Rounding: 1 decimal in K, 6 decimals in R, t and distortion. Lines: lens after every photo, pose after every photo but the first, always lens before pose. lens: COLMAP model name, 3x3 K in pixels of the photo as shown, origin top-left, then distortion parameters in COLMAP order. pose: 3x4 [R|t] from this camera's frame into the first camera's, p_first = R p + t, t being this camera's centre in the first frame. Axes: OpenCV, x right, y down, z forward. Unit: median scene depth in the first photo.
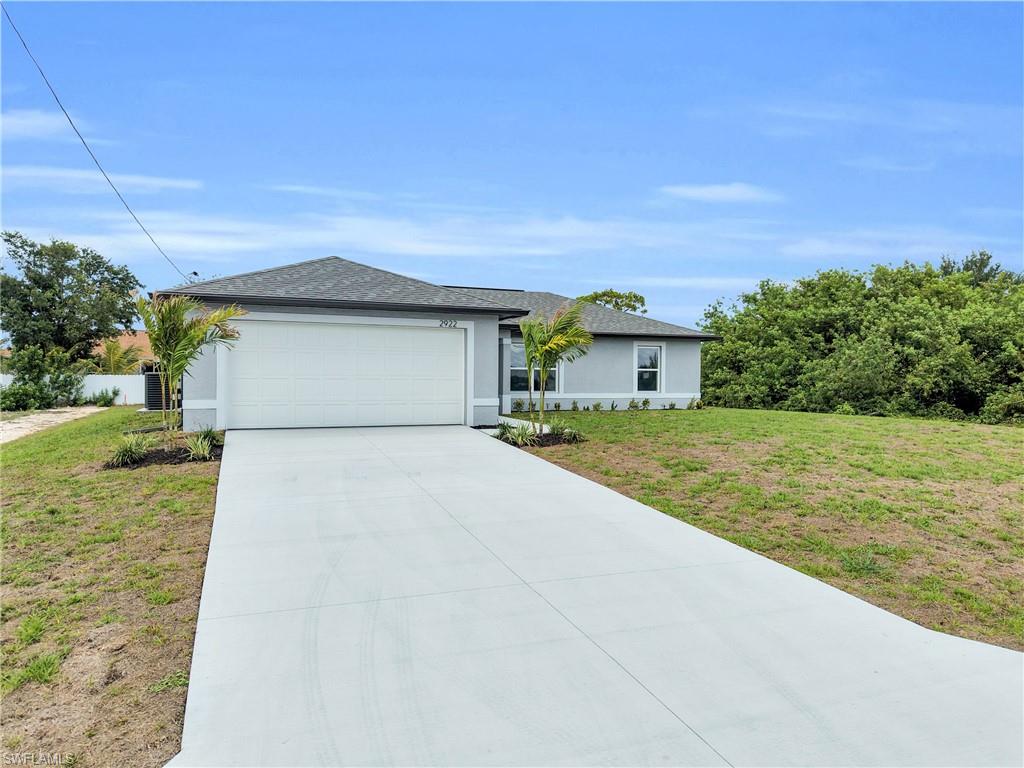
lens RADIAL K [[683.8, 0, 512.0], [0, 683.8, 384.0], [0, 0, 1]] dist [0.002946, -0.001050]
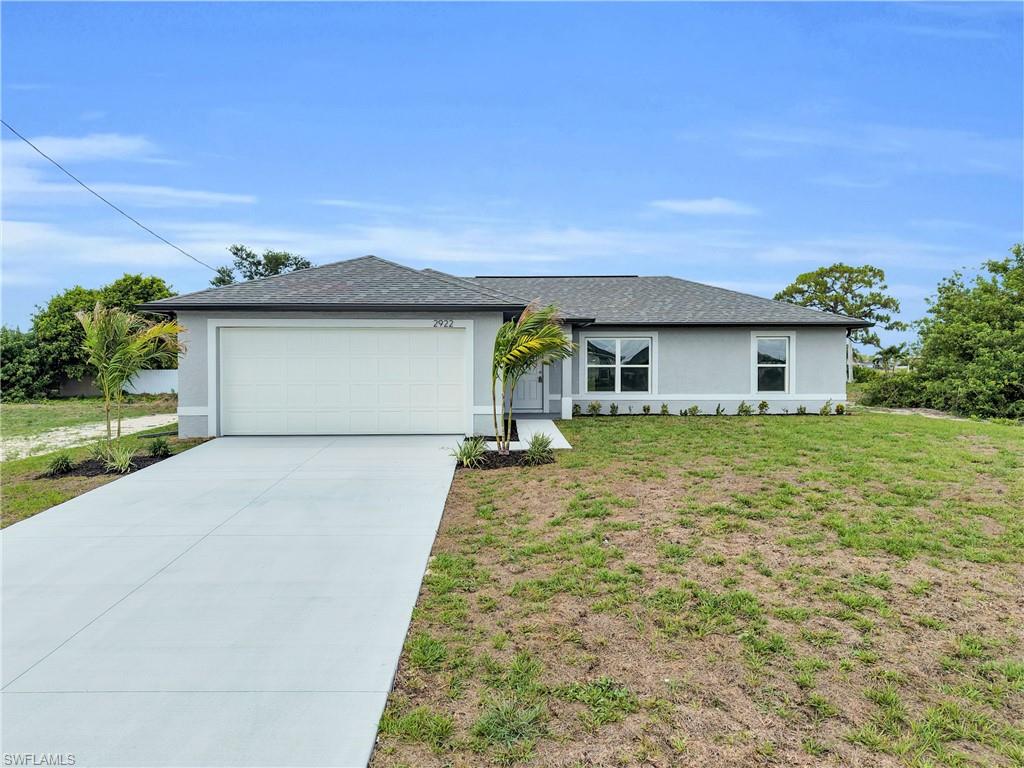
lens RADIAL K [[683.8, 0, 512.0], [0, 683.8, 384.0], [0, 0, 1]] dist [0.002946, -0.001050]
pose [[0.935421, 0.003822, -0.353516, 0.197613], [0.003863, 0.999771, 0.021030, -0.017091], [0.353515, -0.021038, 0.935192, 0.116960]]
